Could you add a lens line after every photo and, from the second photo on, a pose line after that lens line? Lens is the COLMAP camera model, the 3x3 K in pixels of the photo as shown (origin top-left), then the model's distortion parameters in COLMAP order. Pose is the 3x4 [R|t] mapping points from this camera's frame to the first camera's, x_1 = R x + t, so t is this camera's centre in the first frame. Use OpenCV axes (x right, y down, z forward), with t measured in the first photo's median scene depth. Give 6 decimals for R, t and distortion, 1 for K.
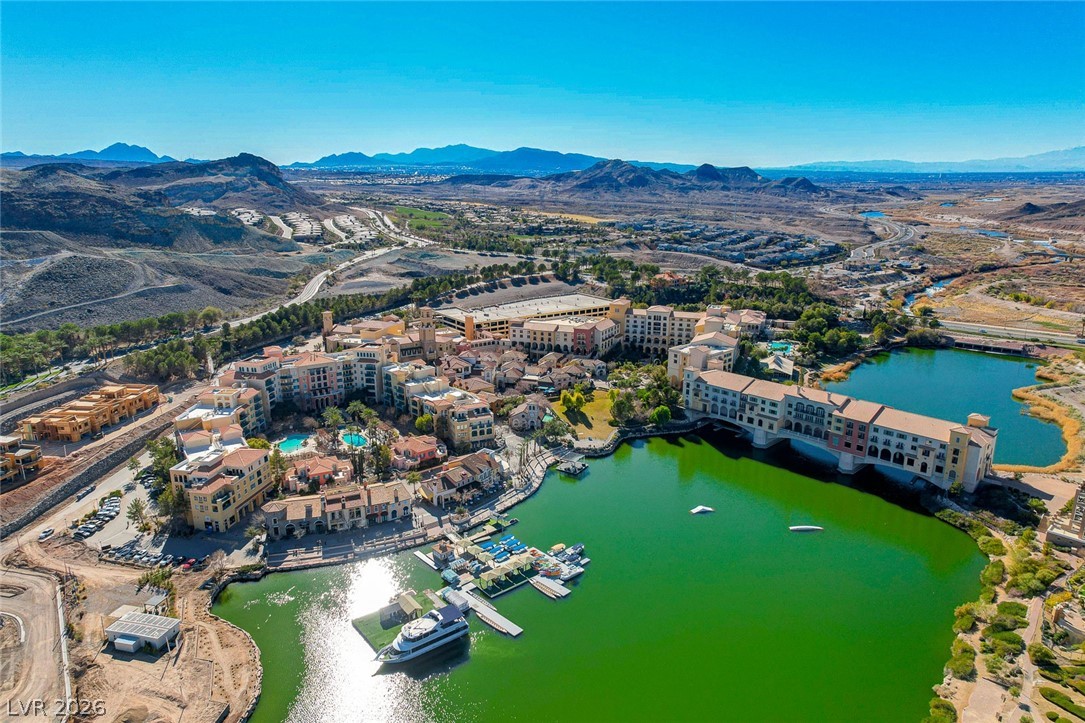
lens RADIAL K [[683.3, 0, 542.5], [0, 683.3, 361.5], [0, 0, 1]] dist [-0.044087, 0.049835]
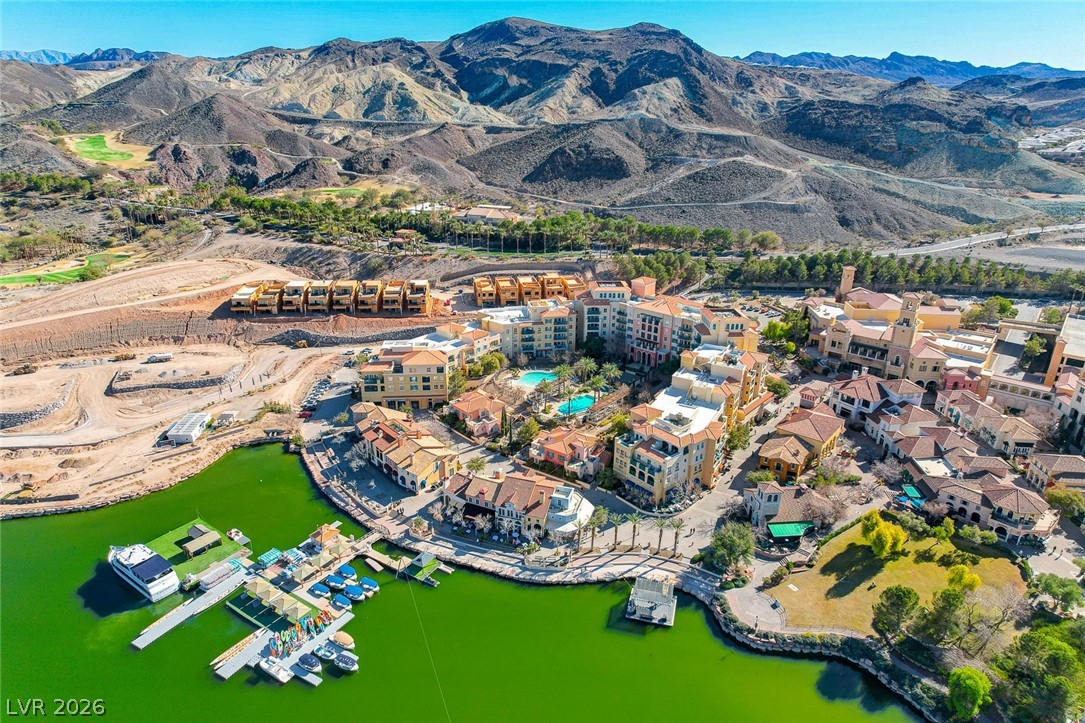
lens RADIAL K [[683.3, 0, 542.5], [0, 683.3, 361.5], [0, 0, 1]] dist [-0.044087, 0.049835]
pose [[0.284070, 0.354393, -0.890904, 0.335385], [-0.257555, 0.923237, 0.285131, -0.123460], [0.923564, 0.148459, 0.353539, 0.540264]]
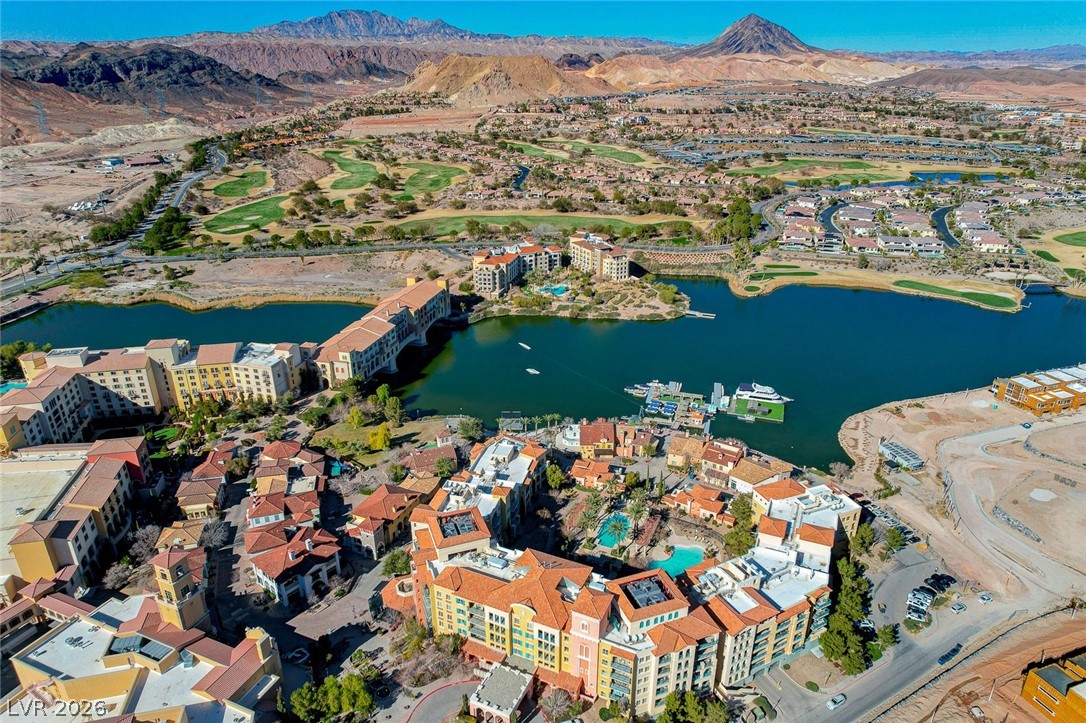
lens RADIAL K [[684.0, 0, 543.0], [0, 684.0, 361.5], [0, 0, 1]] dist [-0.044087, 0.049835]
pose [[-0.531362, -0.328054, 0.781047, -0.619907], [0.221009, 0.836365, 0.501645, -0.358423], [-0.817808, 0.439173, -0.371910, 1.022336]]
